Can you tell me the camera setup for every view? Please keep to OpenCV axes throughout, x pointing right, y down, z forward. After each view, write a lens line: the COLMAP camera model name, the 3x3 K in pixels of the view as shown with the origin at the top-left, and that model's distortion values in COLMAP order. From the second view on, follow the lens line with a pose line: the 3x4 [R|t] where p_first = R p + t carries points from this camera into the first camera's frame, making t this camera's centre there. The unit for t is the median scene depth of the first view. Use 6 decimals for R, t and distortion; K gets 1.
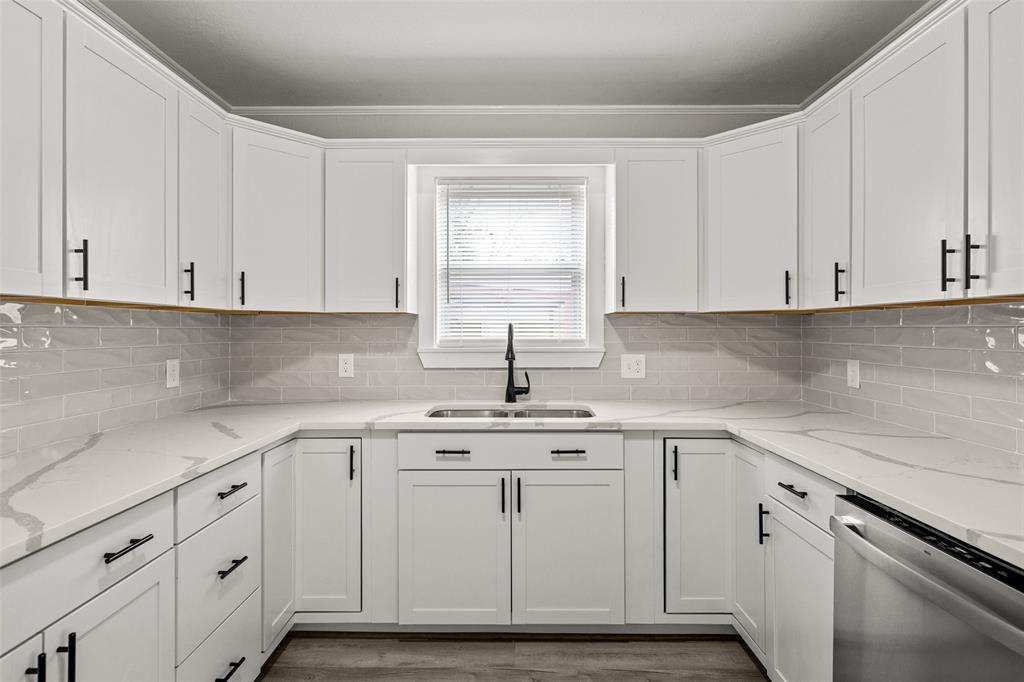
lens RADIAL K [[530.3, 0, 512.3], [0, 530.3, 330.2], [0, 0, 1]] dist [0.002962, 0.001511]
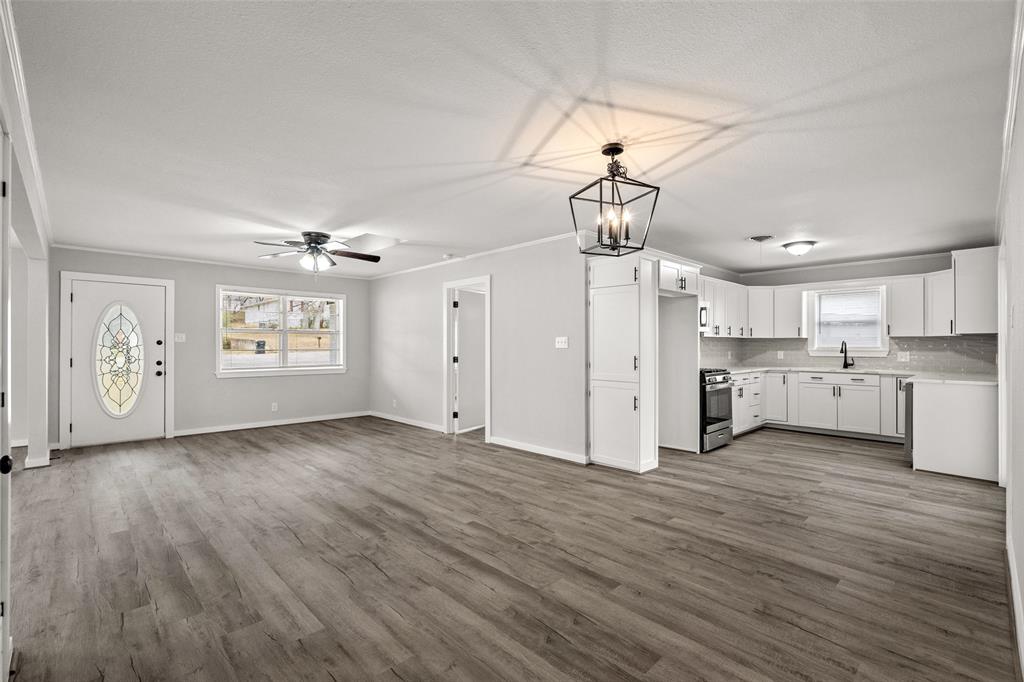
lens RADIAL K [[458.6, 0, 510.0], [0, 458.6, 339.3], [0, 0, 1]] dist [-0.003383, 0.002142]
pose [[0.693330, -0.010518, -0.720544, 0.574141], [0.002792, 0.999925, -0.011910, 0.003690], [0.720615, 0.006246, 0.693307, -2.205234]]
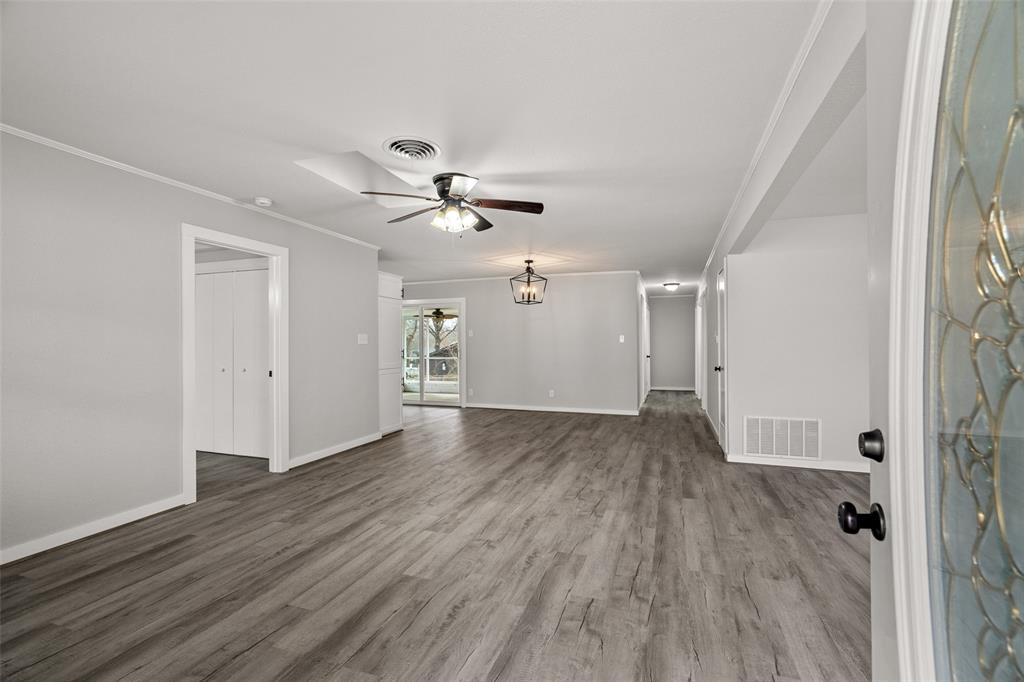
lens RADIAL K [[458.6, 0, 509.3], [0, 458.6, 341.6], [0, 0, 1]] dist [-0.003383, 0.002142]
pose [[0.332732, 0.003183, 0.943016, -2.668883], [0.002034, 0.999990, -0.004093, 0.017950], [-0.943019, 0.003280, 0.332722, -2.049119]]
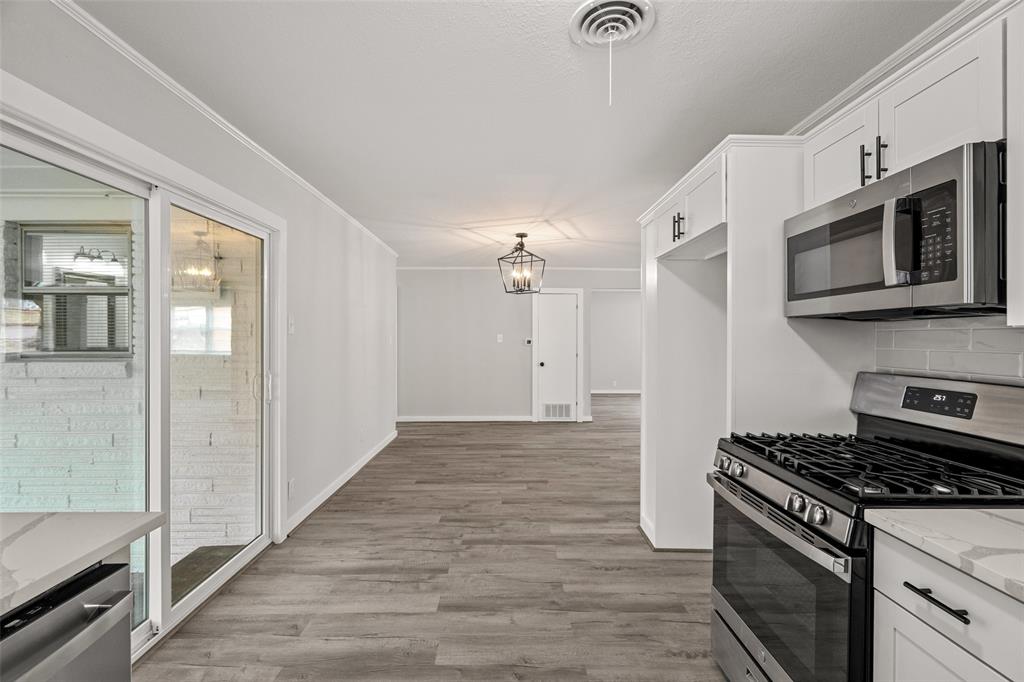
lens RADIAL K [[458.6, 0, 508.6], [0, 458.6, 340.8], [0, 0, 1]] dist [-0.003383, 0.002142]
pose [[-0.999970, -0.002584, -0.007250, 0.014217], [-0.002583, 0.999997, -0.000224, -0.016875], [0.007250, -0.000206, -0.999974, 0.710531]]
